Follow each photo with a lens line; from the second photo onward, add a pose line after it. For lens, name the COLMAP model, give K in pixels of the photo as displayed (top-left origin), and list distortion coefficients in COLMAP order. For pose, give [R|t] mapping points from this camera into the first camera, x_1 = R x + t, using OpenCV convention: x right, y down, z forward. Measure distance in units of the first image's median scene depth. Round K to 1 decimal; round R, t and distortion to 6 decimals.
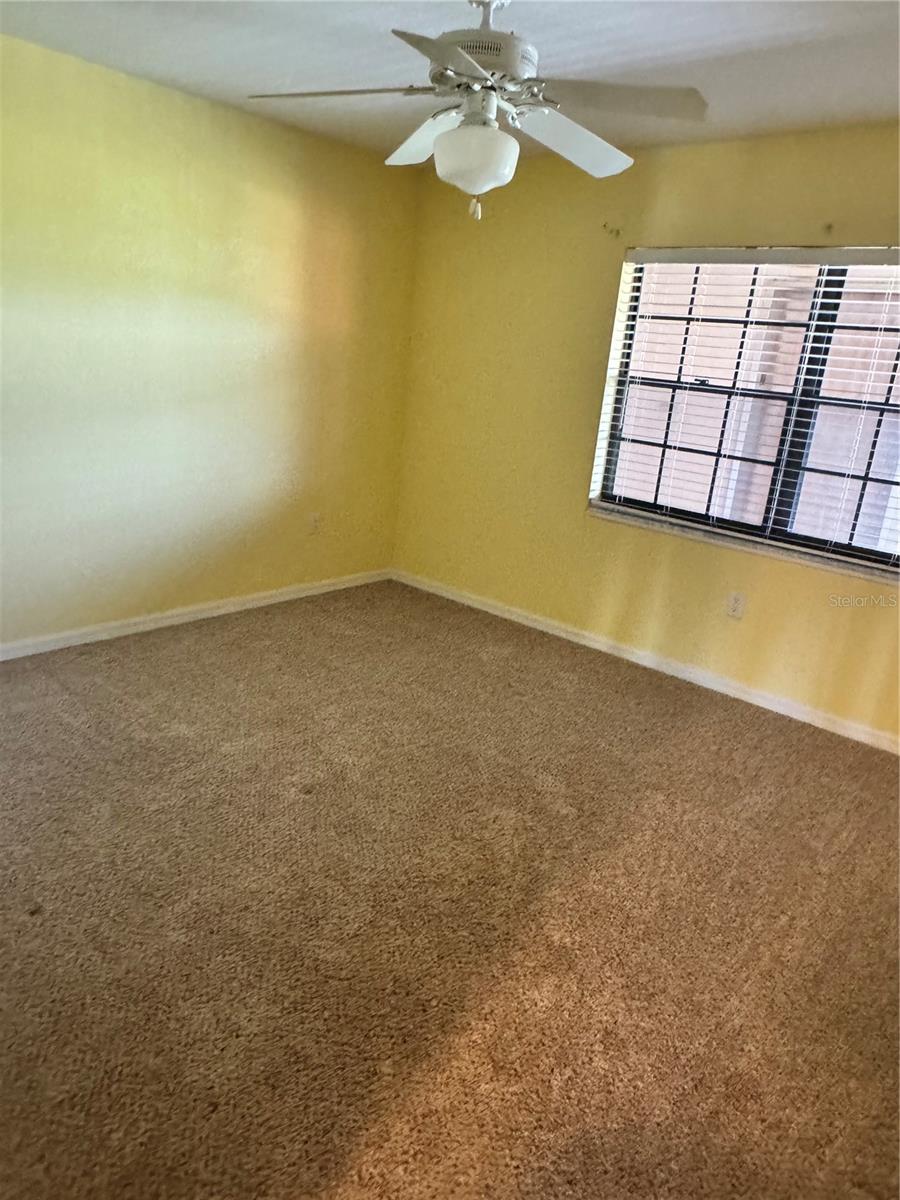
lens RADIAL K [[798.9, 0, 444.0], [0, 798.9, 601.2], [0, 0, 1]] dist [-0.006715, 0.004648]
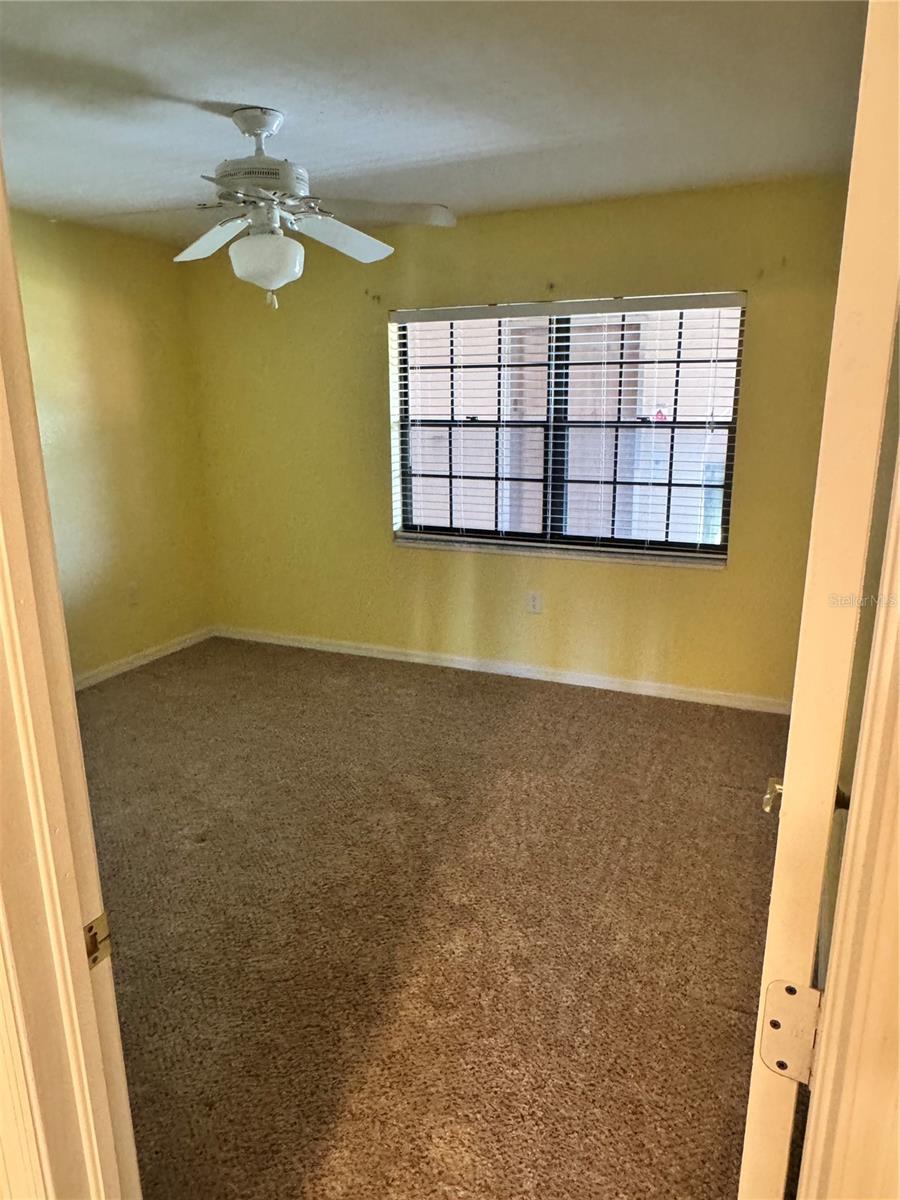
lens RADIAL K [[798.9, 0, 453.1], [0, 798.9, 602.1], [0, 0, 1]] dist [-0.006715, 0.004648]
pose [[0.949077, -0.168100, 0.266449, -0.077487], [0.179553, 0.983564, -0.019036, 0.006154], [-0.258869, 0.065908, 0.963661, -0.127467]]
